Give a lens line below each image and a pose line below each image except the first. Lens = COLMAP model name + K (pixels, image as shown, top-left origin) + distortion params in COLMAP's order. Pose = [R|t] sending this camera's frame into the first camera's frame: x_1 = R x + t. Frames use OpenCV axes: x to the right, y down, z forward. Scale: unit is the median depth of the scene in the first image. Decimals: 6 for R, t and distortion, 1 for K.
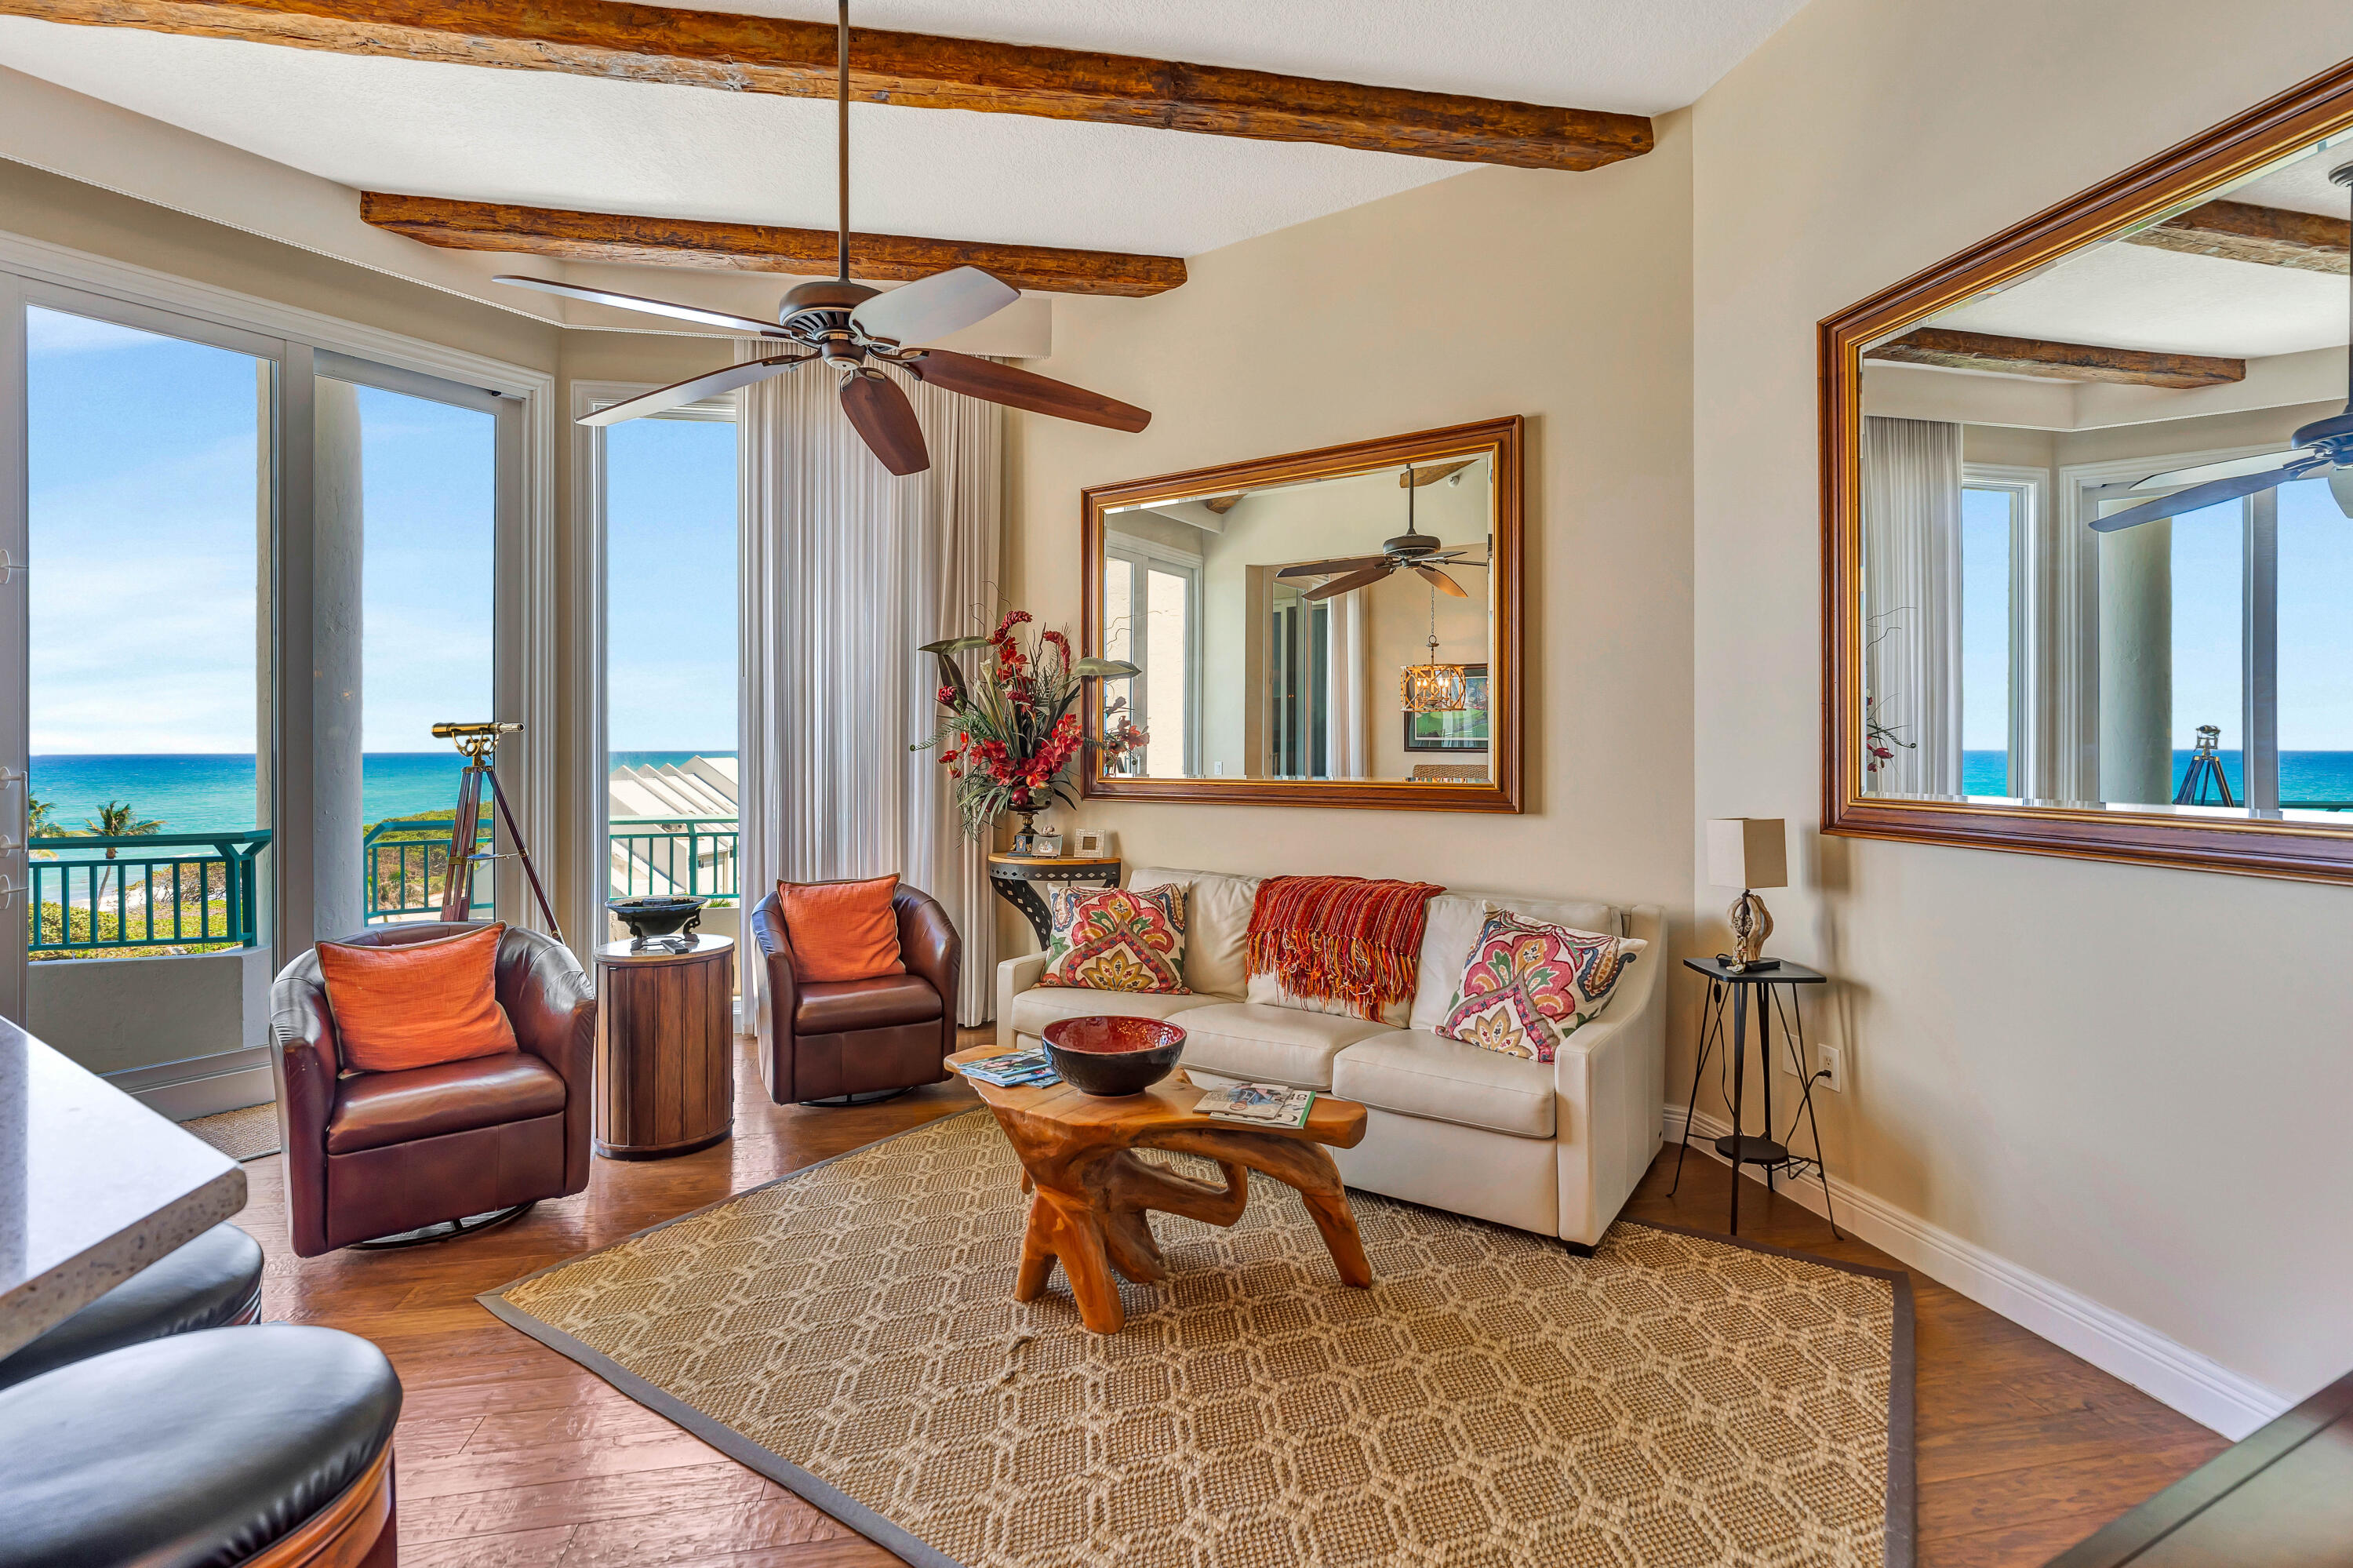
lens RADIAL K [[1079.8, 0, 1175.9], [0, 1079.8, 774.3], [0, 0, 1]] dist [-0.005270, 0.000768]
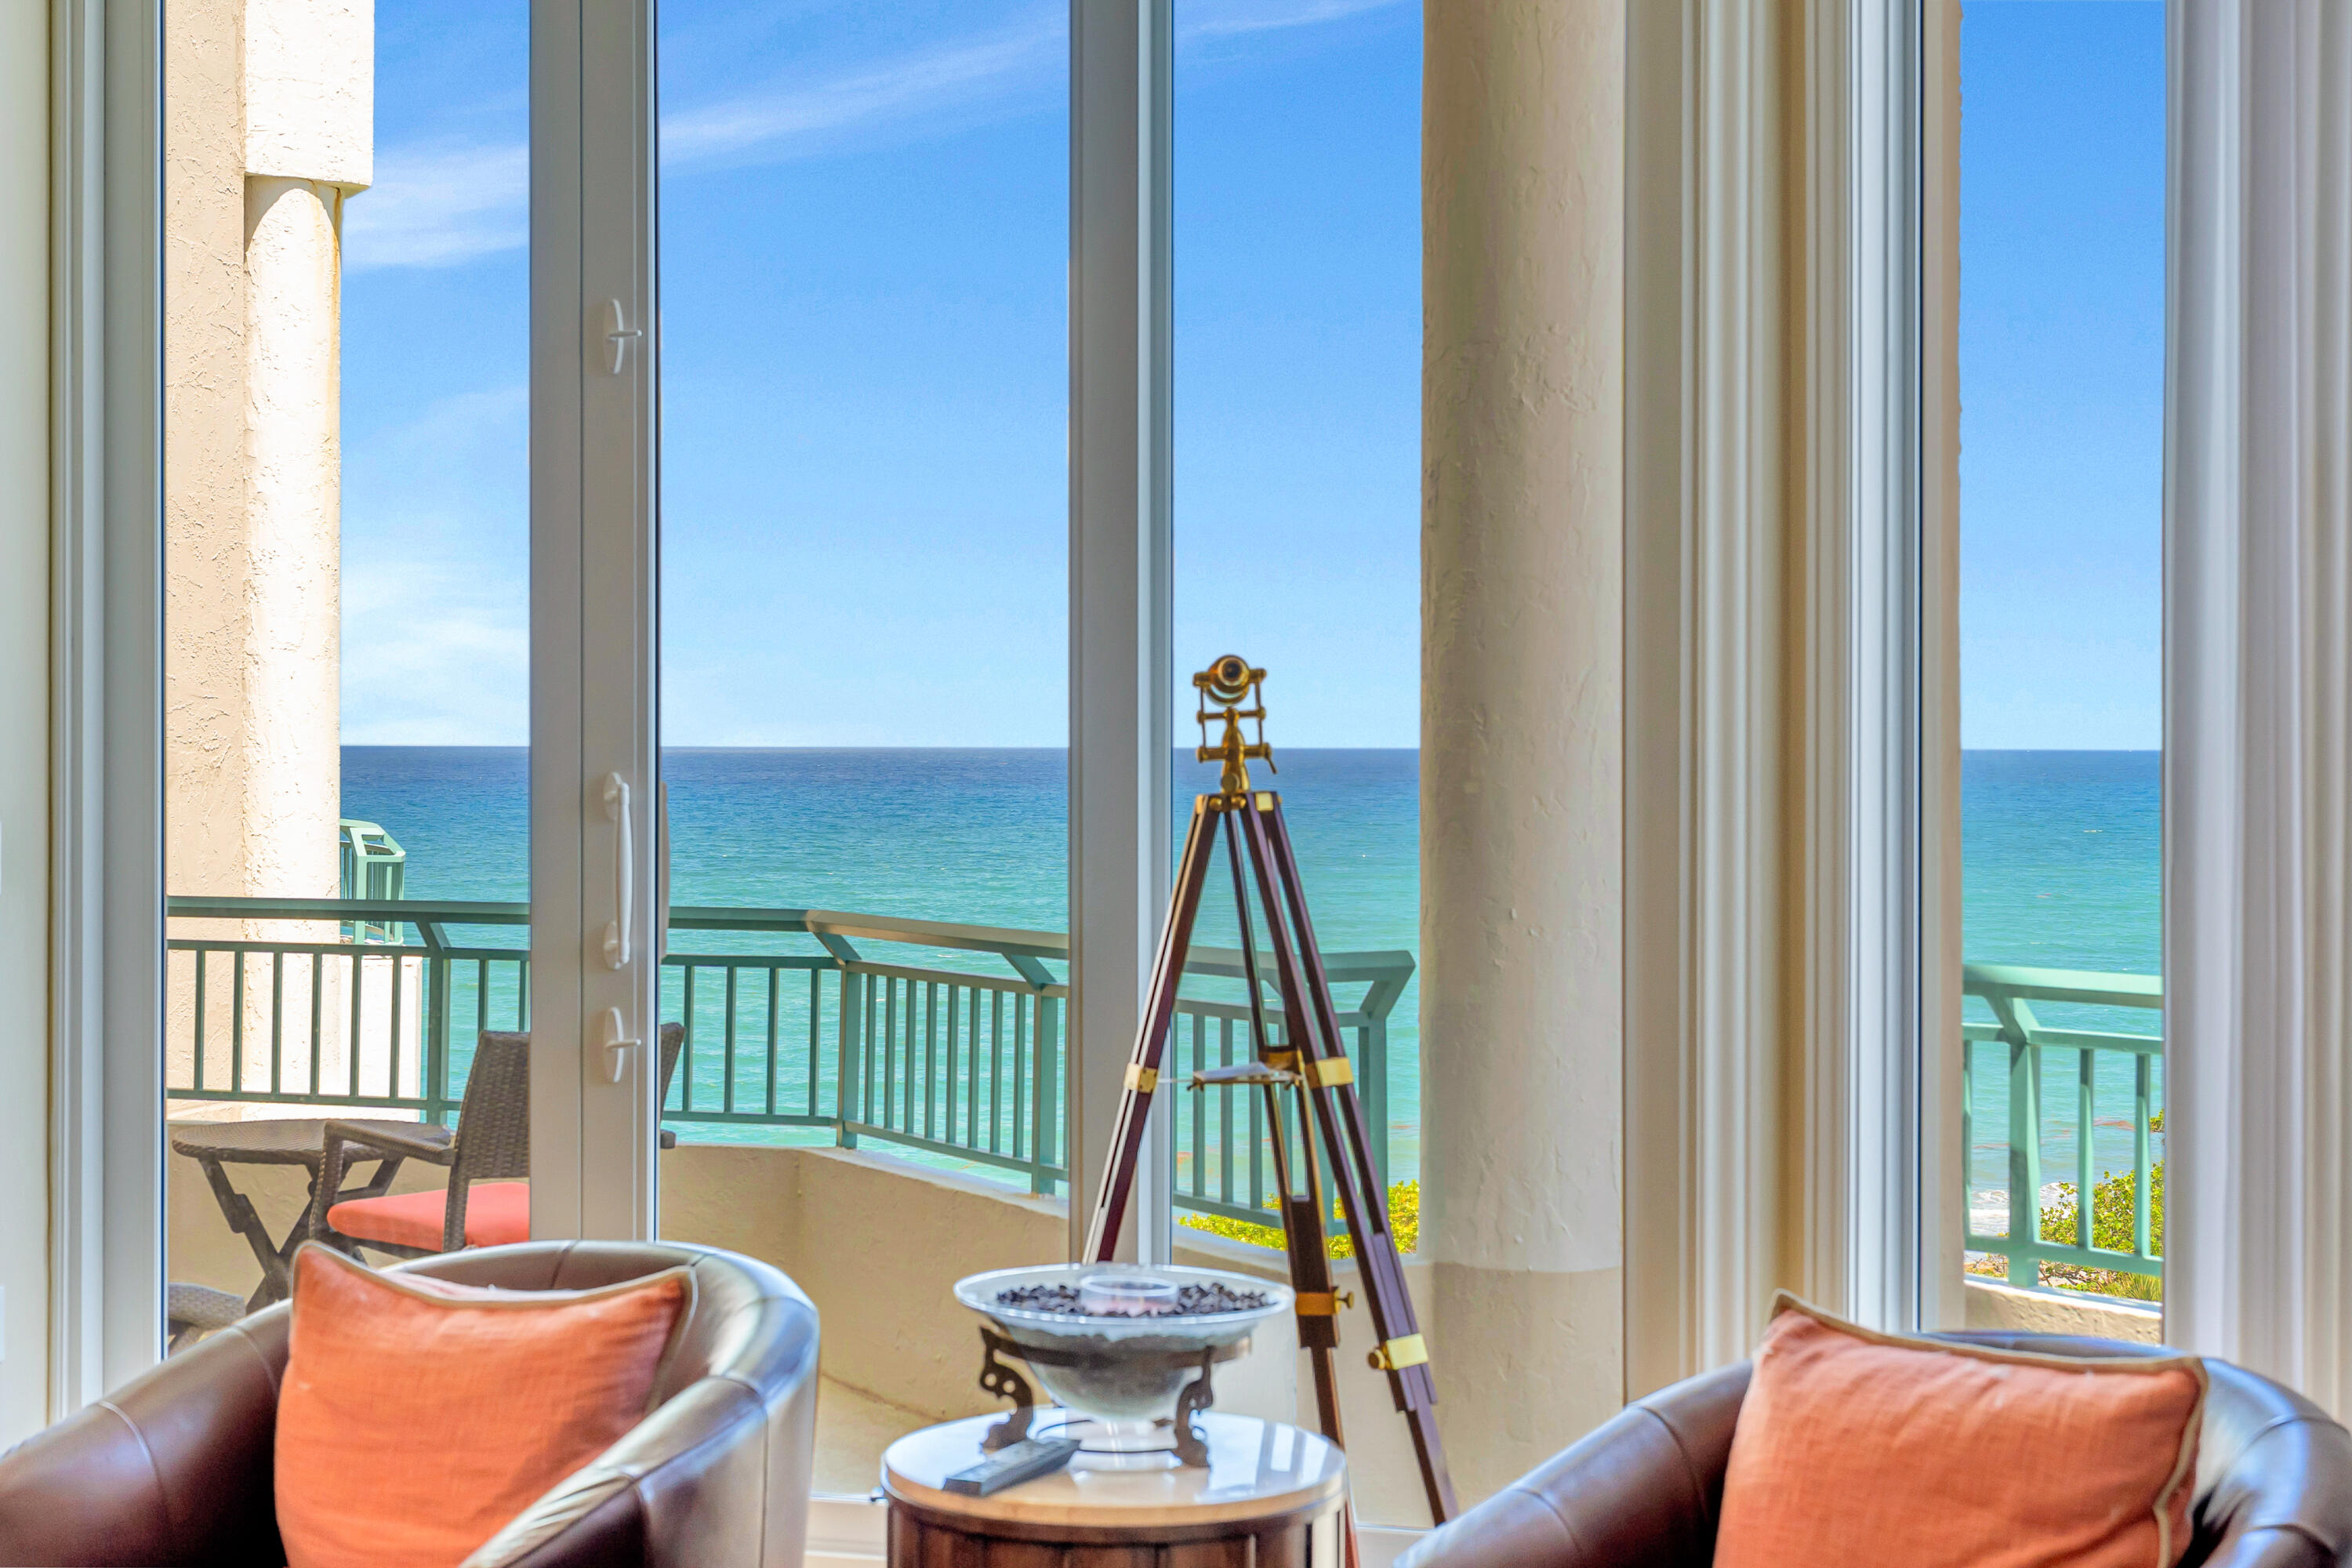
lens RADIAL K [[3463.1, 0, 1176.1], [0, 3463.1, 736.9], [0, 0, 1]] dist [0.009012, 0.004816]
pose [[0.303549, 0.003534, -0.952809, 0.328594], [-0.027670, 0.999604, -0.005107, -0.018195], [0.952414, 0.027914, 0.303526, 0.661999]]
